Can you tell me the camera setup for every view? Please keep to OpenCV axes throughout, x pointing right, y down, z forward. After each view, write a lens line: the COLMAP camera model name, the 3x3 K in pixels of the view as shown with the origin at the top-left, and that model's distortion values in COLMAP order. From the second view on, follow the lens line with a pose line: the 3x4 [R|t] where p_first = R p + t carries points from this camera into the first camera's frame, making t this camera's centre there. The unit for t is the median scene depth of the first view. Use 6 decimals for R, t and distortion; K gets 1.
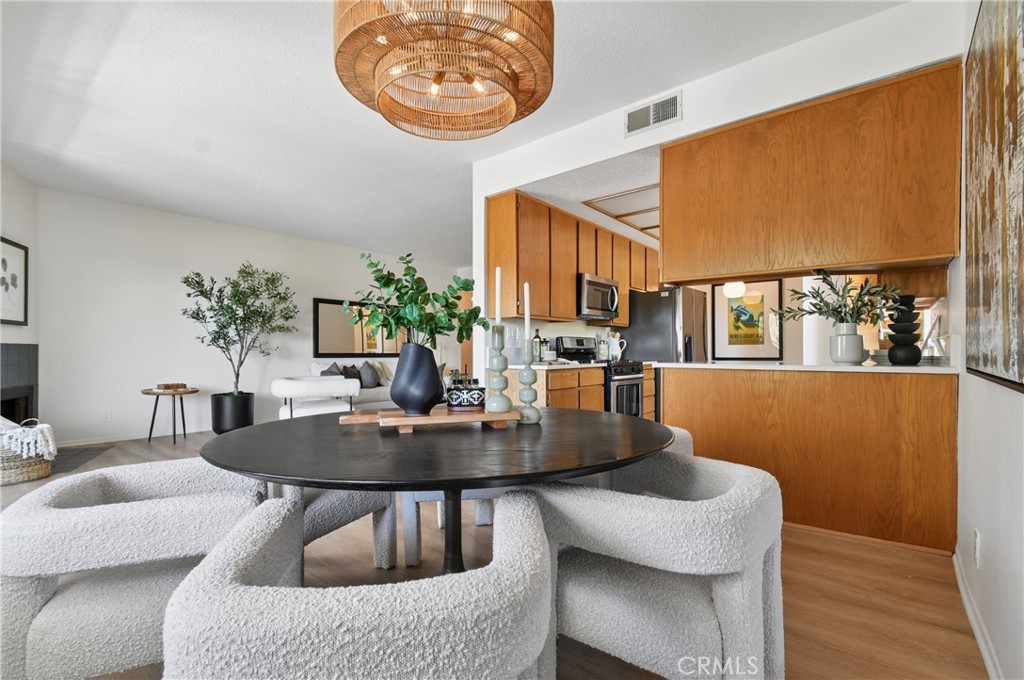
lens RADIAL K [[458.0, 0, 503.5], [0, 458.0, 350.4], [0, 0, 1]] dist [0.018062, -0.000301]
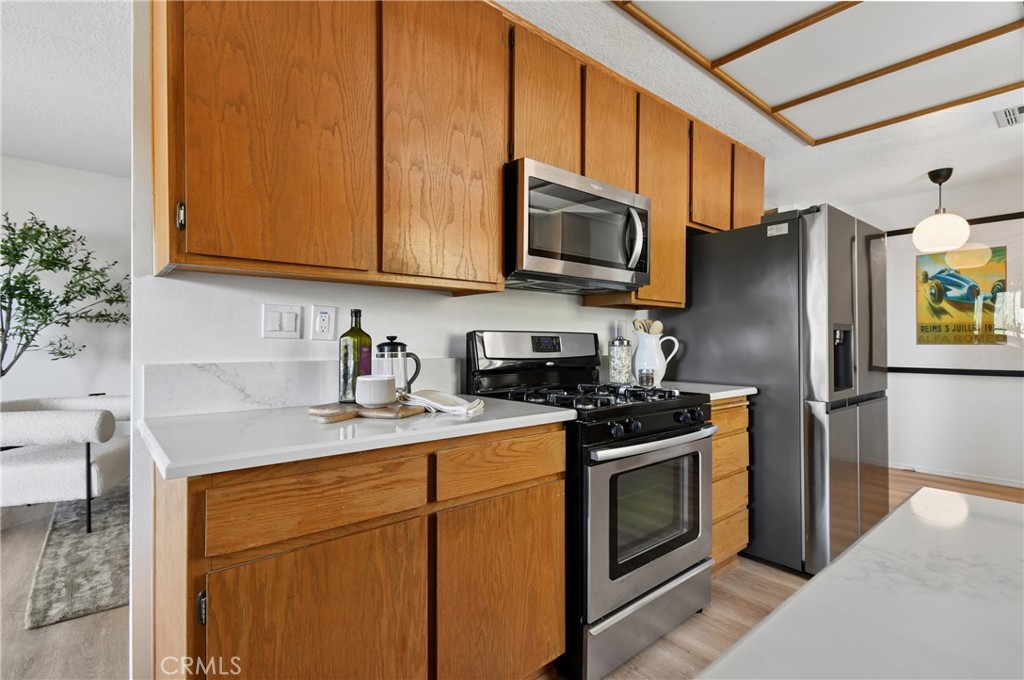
lens RADIAL K [[458.0, 0, 514.7], [0, 458.0, 337.6], [0, 0, 1]] dist [0.018062, -0.000301]
pose [[0.978247, 0.011831, -0.207104, 0.265783], [-0.011936, 0.999928, 0.000742, -0.027219], [0.207098, 0.001746, 0.978319, 0.694674]]
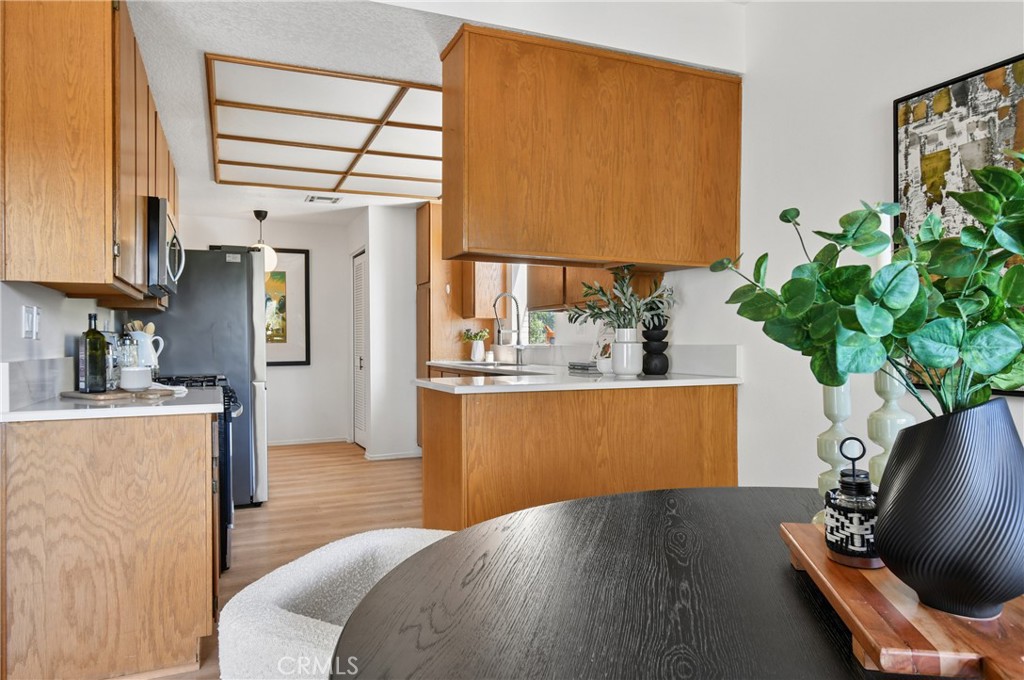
lens RADIAL K [[673.0, 0, 519.8], [0, 673.0, 342.3], [0, 0, 1]] dist [-0.001360, 0.004674]
pose [[0.476813, 0.003057, 0.879000, -0.277444], [-0.001112, 0.999995, -0.002874, -0.018619], [-0.879004, 0.000393, 0.476814, 0.362198]]
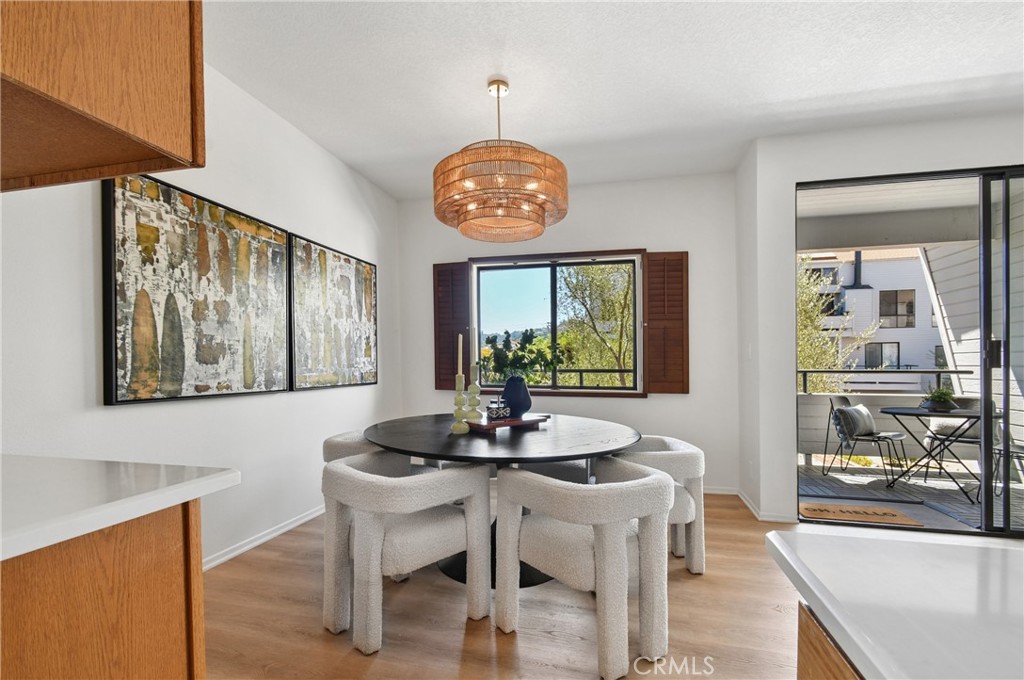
lens RADIAL K [[458.0, 0, 513.5], [0, 458.0, 364.1], [0, 0, 1]] dist [0.018062, -0.000301]
pose [[-0.911999, 0.004610, -0.410165, 0.204271], [0.003411, 0.999988, 0.003655, -0.023636], [0.410177, 0.001935, -0.912004, 0.946475]]
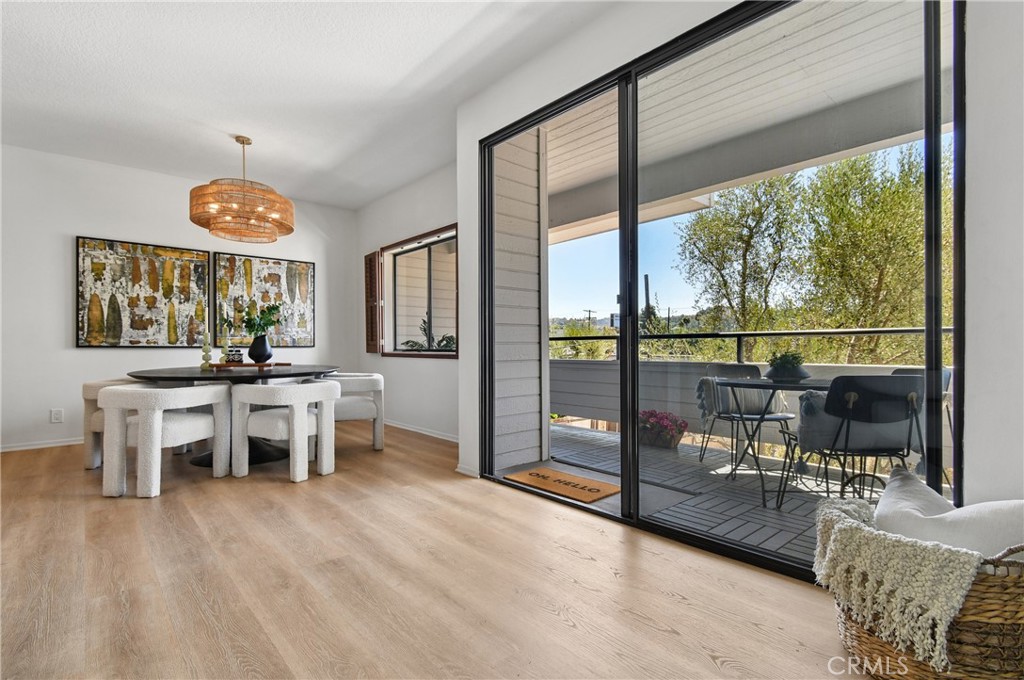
lens RADIAL K [[458.0, 0, 498.2], [0, 458.0, 336.7], [0, 0, 1]] dist [0.018062, -0.000301]
pose [[-0.983544, 0.014189, 0.180108, -0.712573], [0.010626, 0.999729, -0.020736, 0.024947], [-0.180353, -0.018481, -0.983428, 1.189066]]
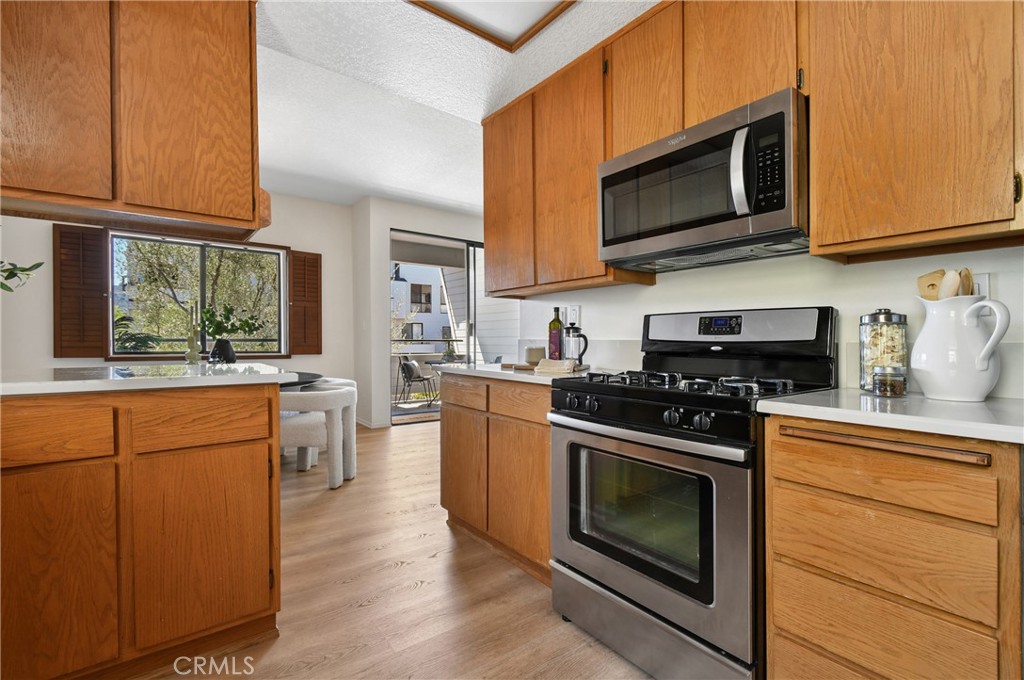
lens RADIAL K [[458.0, 0, 515.9], [0, 458.0, 343.5], [0, 0, 1]] dist [0.018062, -0.000301]
pose [[-0.244941, 0.011027, -0.969475, 0.643986], [-0.002059, 0.999927, 0.011894, -0.008600], [0.969536, 0.004909, -0.244900, 1.103331]]
